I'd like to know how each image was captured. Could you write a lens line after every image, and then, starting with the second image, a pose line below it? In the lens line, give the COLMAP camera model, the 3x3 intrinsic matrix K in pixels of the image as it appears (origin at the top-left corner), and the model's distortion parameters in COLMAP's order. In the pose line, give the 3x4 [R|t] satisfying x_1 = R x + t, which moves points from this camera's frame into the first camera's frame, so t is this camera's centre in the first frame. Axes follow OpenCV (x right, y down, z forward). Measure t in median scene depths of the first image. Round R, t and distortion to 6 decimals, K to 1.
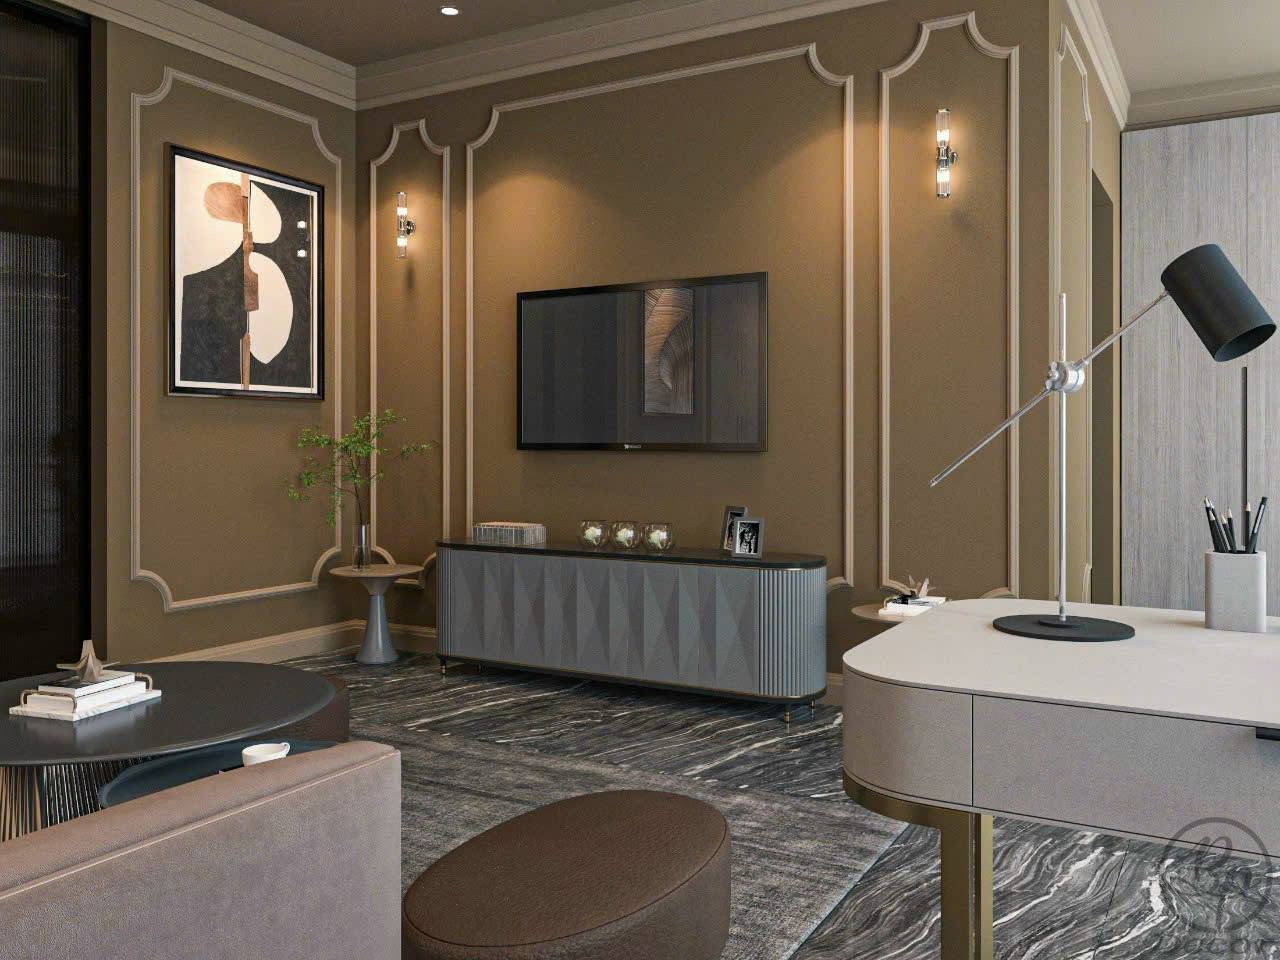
lens RADIAL K [[1102.1, 0, 638.5], [0, 1102.1, 442.2], [0, 0, 1]] dist [-0.038845, 0.008992]
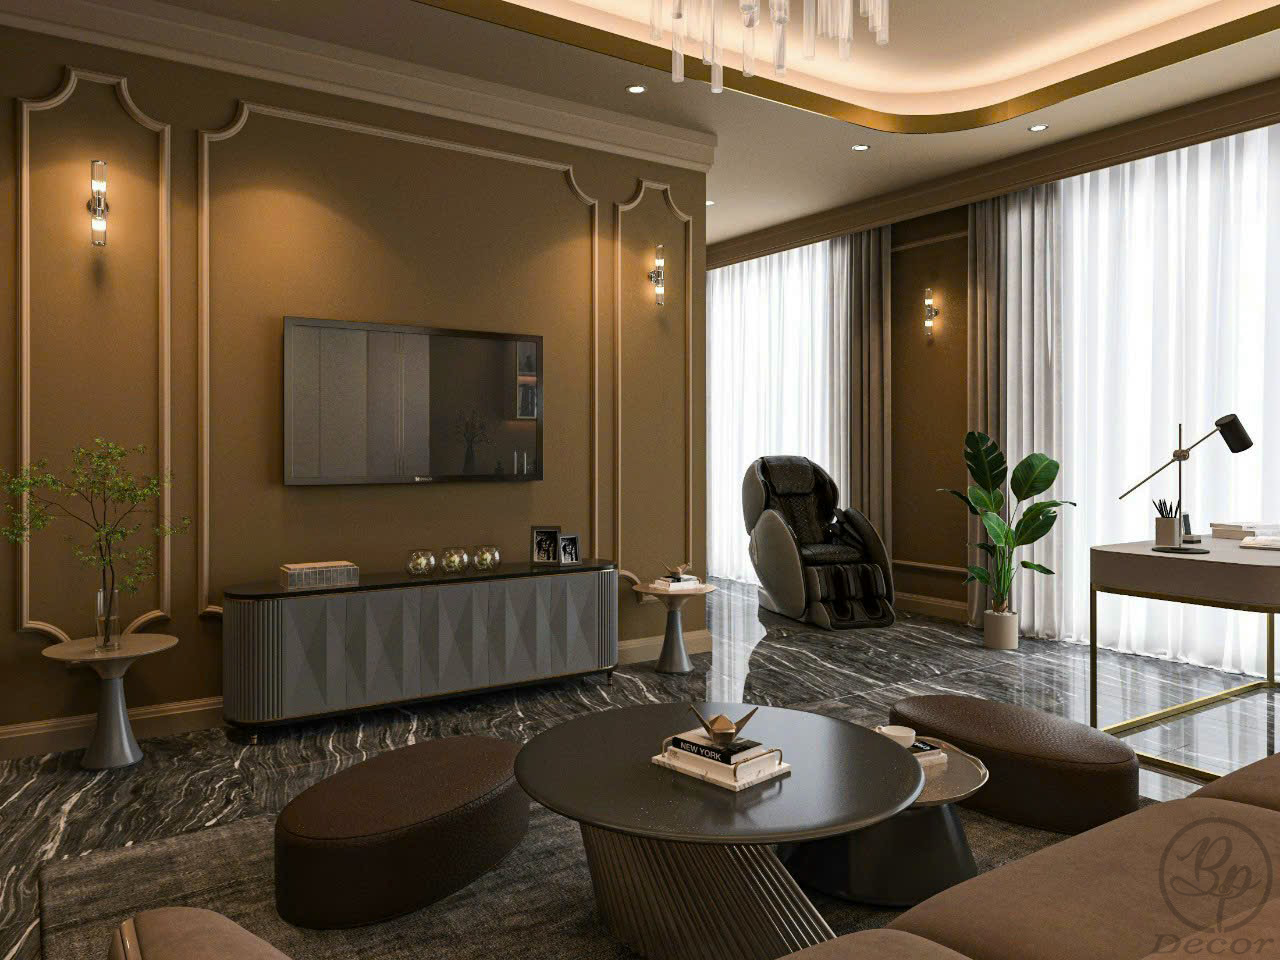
lens RADIAL K [[913.2, 0, 638.4], [0, 913.2, 449.4], [0, 0, 1]] dist [0.026063, -0.004257]
pose [[0.448789, 0.011580, 0.893562, -0.692510], [0.013841, 0.999706, -0.019907, -0.004298], [-0.893530, 0.021302, 0.448497, 0.405292]]
